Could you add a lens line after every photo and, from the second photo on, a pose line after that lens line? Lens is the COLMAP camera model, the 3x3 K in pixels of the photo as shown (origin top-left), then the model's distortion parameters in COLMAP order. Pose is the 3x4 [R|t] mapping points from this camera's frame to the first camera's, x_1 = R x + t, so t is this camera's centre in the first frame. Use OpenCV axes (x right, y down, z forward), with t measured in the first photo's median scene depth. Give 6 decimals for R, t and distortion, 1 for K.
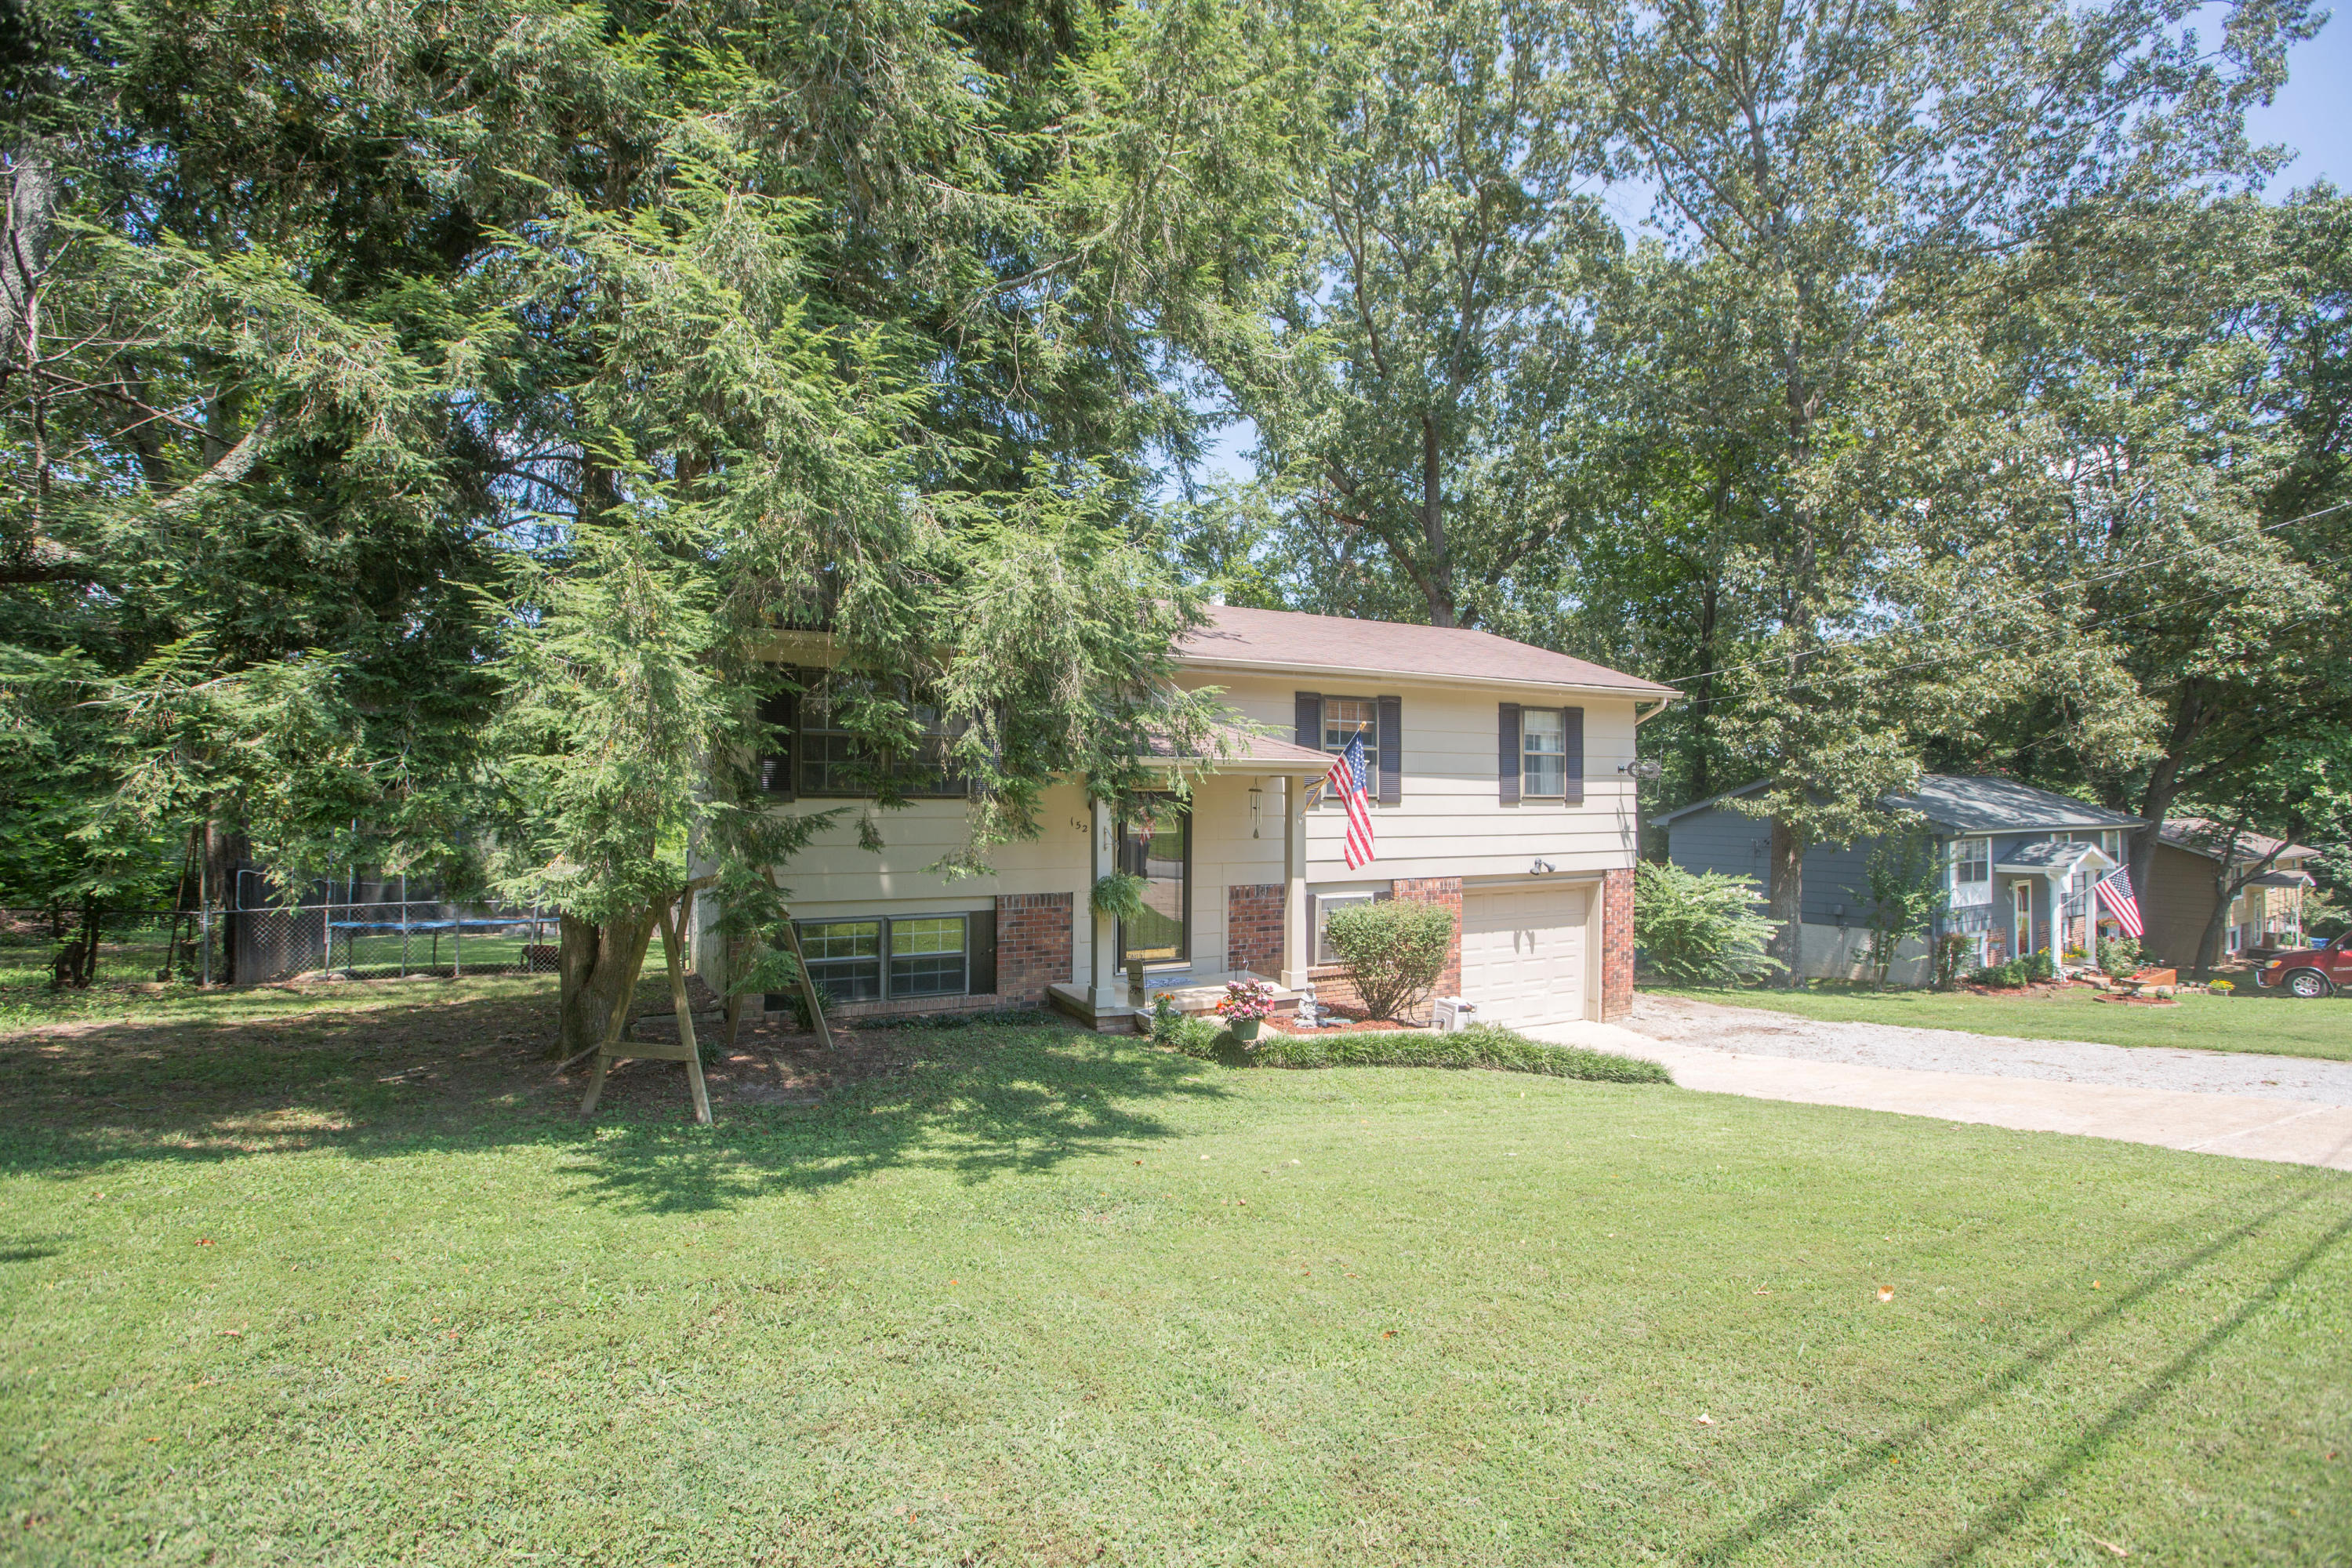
lens RADIAL K [[1064.7, 0, 1170.8], [0, 1064.7, 784.0], [0, 0, 1]] dist [-0.049817, 0.014600]
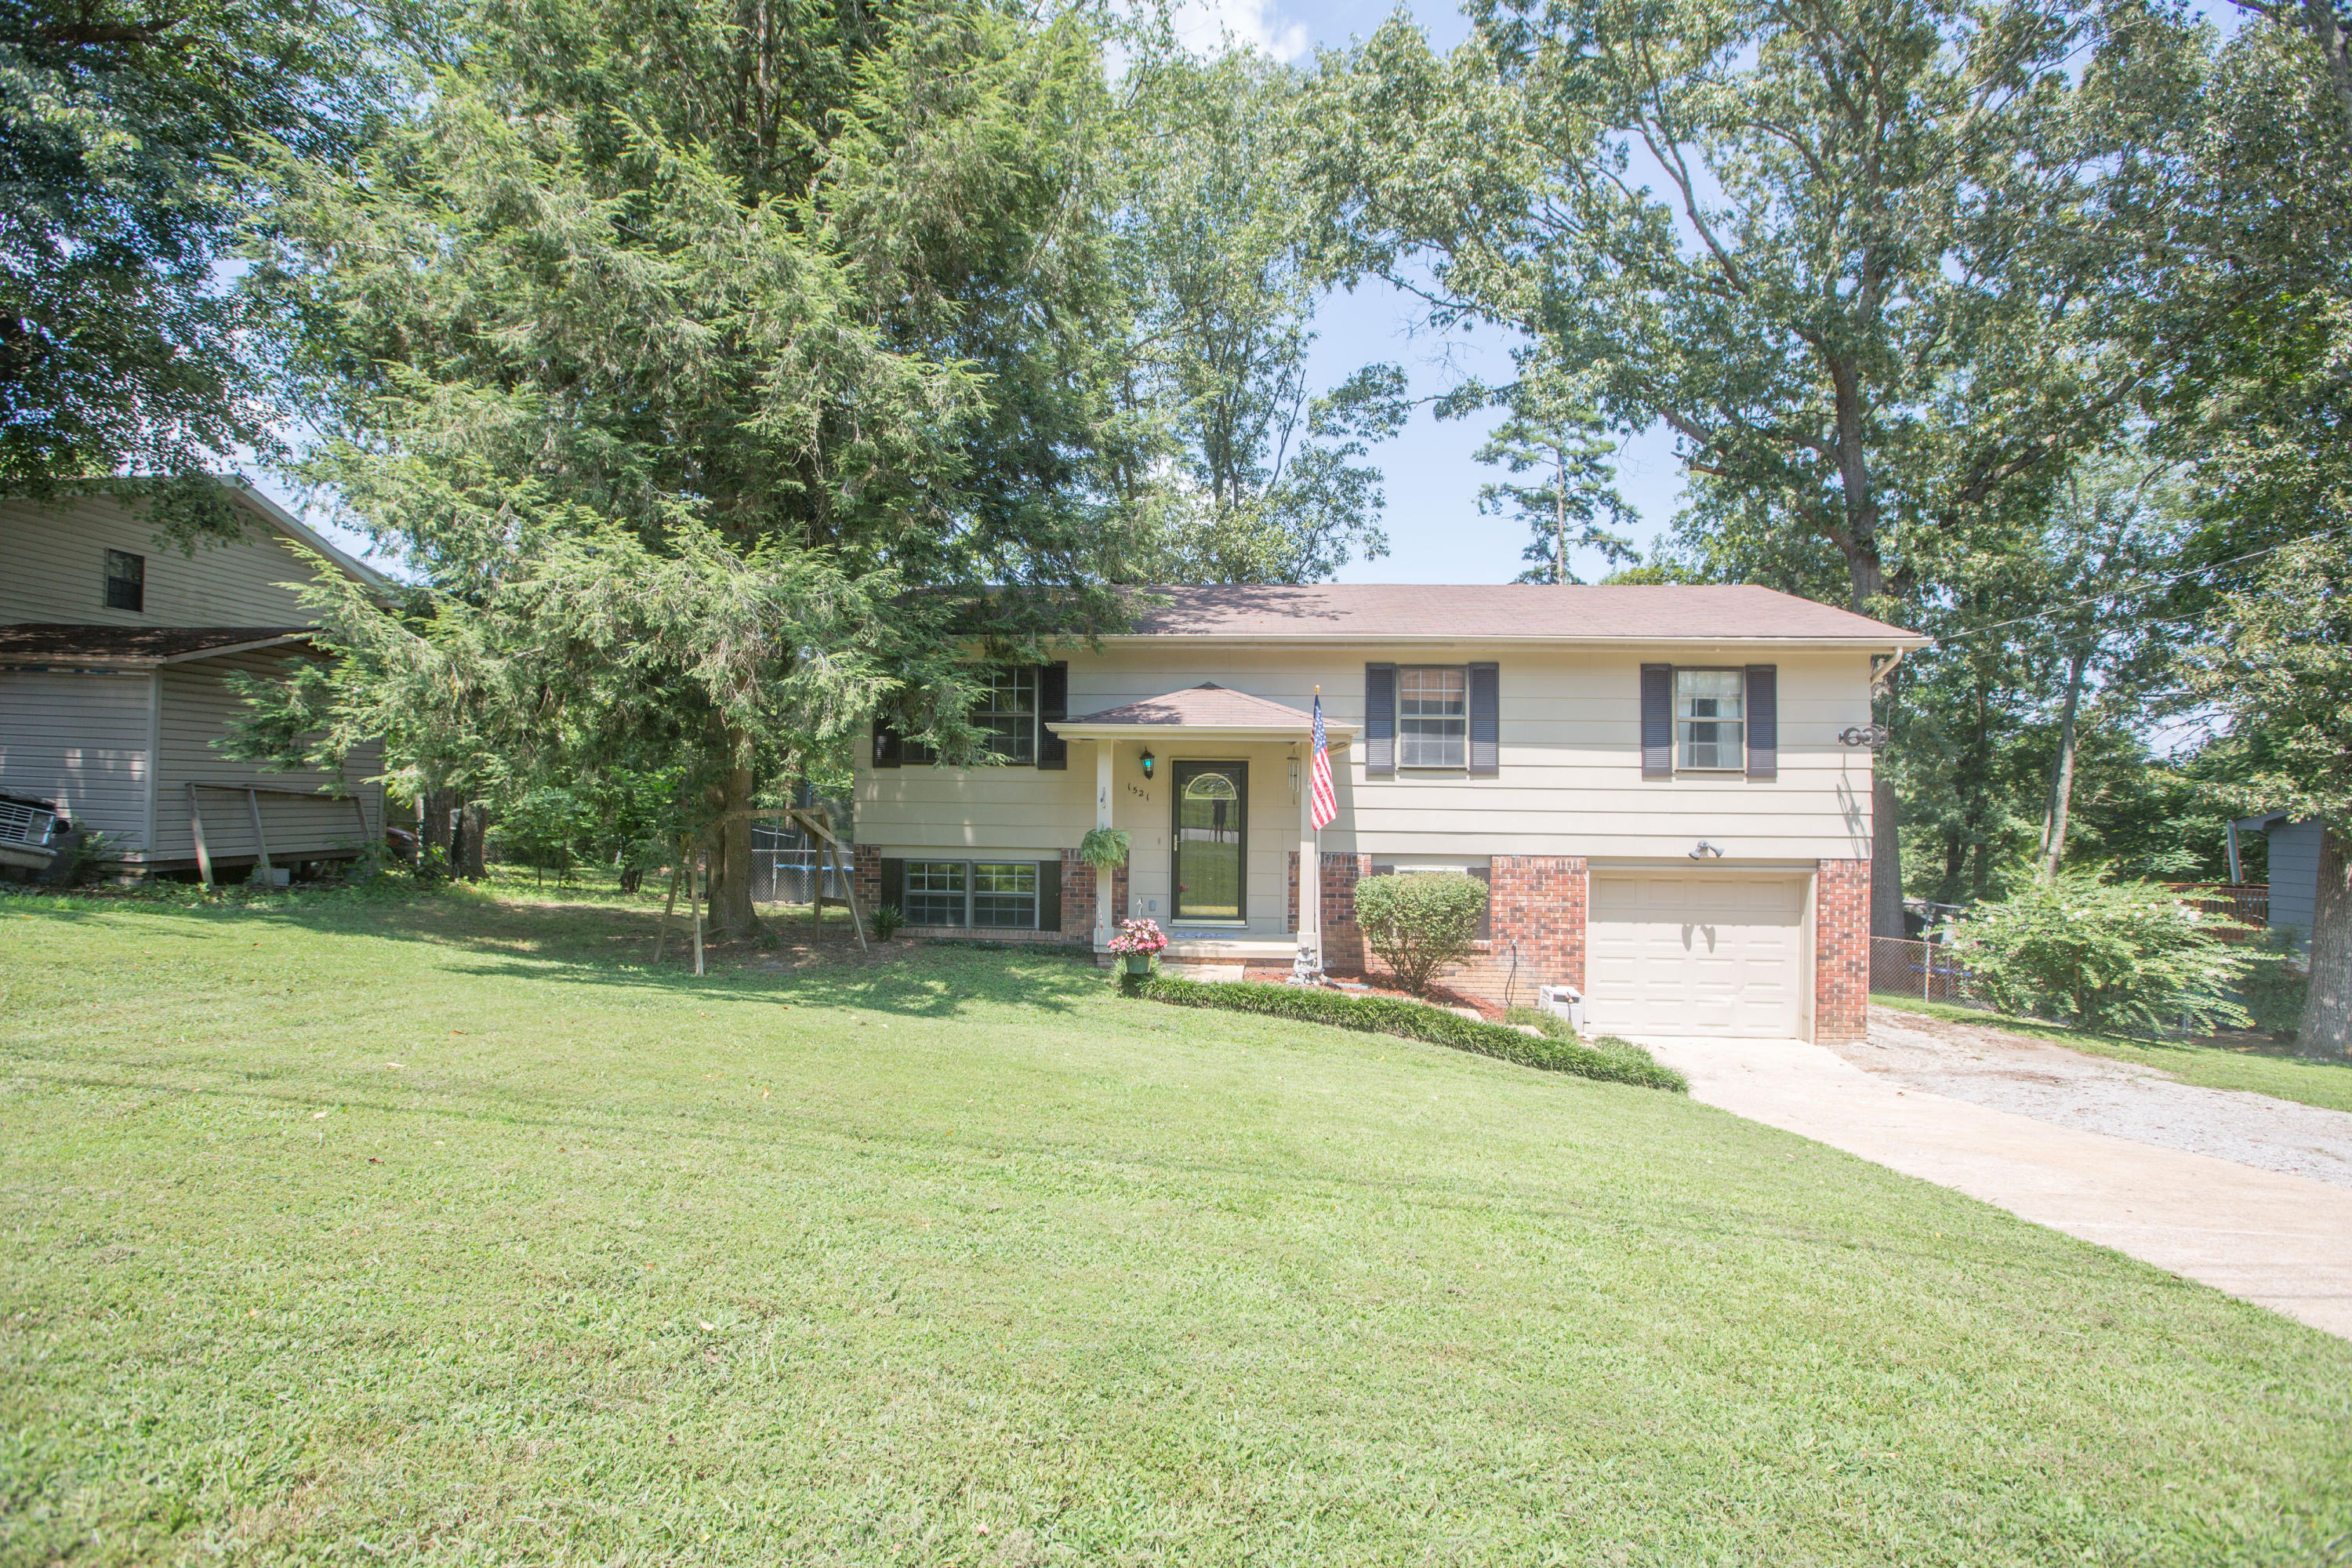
lens RADIAL K [[1064.7, 0, 1180.0], [0, 1064.7, 787.7], [0, 0, 1]] dist [-0.049817, 0.014600]
pose [[0.864770, 0.006895, -0.502121, 0.409970], [-0.004441, 0.999972, 0.006082, 0.023048], [0.502148, -0.003030, 0.864776, 0.037819]]
